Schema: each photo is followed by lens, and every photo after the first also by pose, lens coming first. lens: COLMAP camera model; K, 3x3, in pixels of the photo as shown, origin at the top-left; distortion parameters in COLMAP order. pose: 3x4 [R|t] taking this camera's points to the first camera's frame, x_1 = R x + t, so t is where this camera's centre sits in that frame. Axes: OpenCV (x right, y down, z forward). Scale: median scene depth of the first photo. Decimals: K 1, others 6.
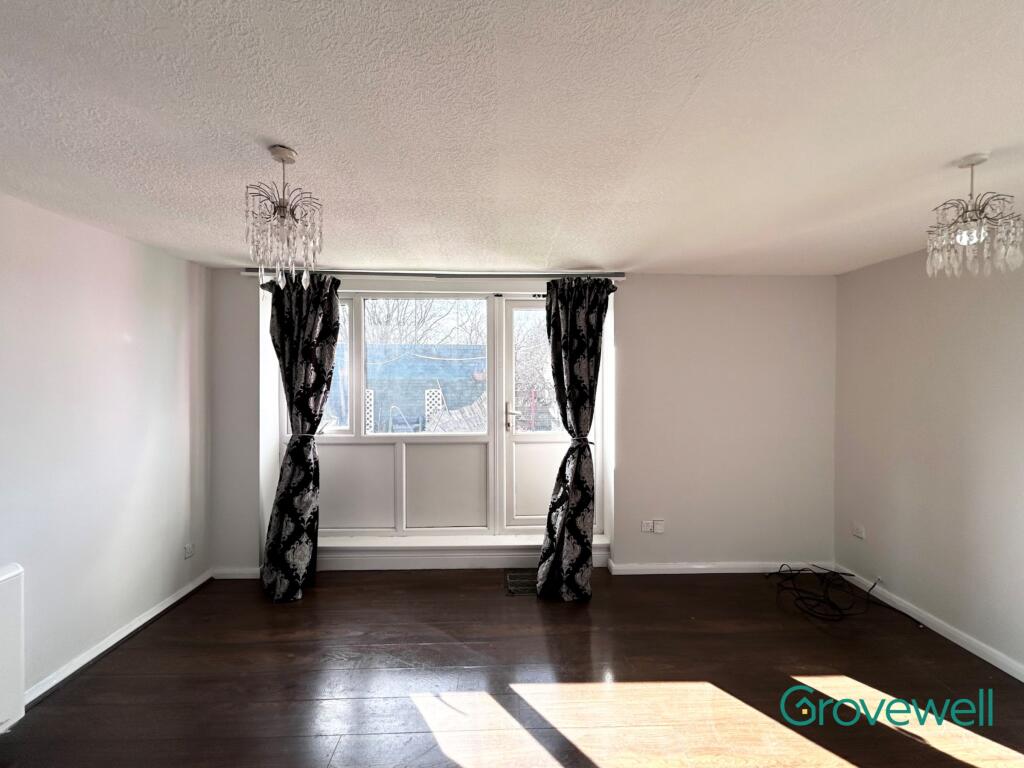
lens RADIAL K [[415.5, 0, 510.1], [0, 415.5, 382.2], [0, 0, 1]] dist [-0.002872, 0.000001]
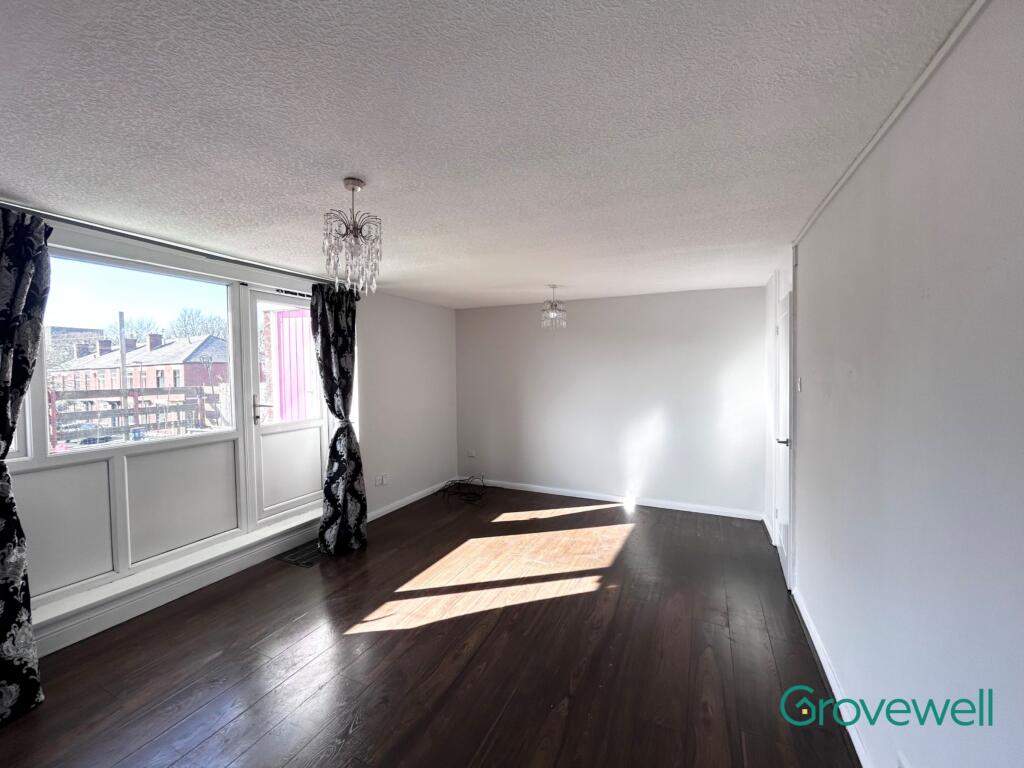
lens RADIAL K [[415.5, 0, 510.1], [0, 415.5, 382.2], [0, 0, 1]] dist [-0.002872, 0.000001]
pose [[0.455340, -0.030335, 0.889801, -0.685776], [0.016064, 0.999537, 0.025856, 0.002595], [-0.890173, 0.002521, 0.455616, 0.018709]]
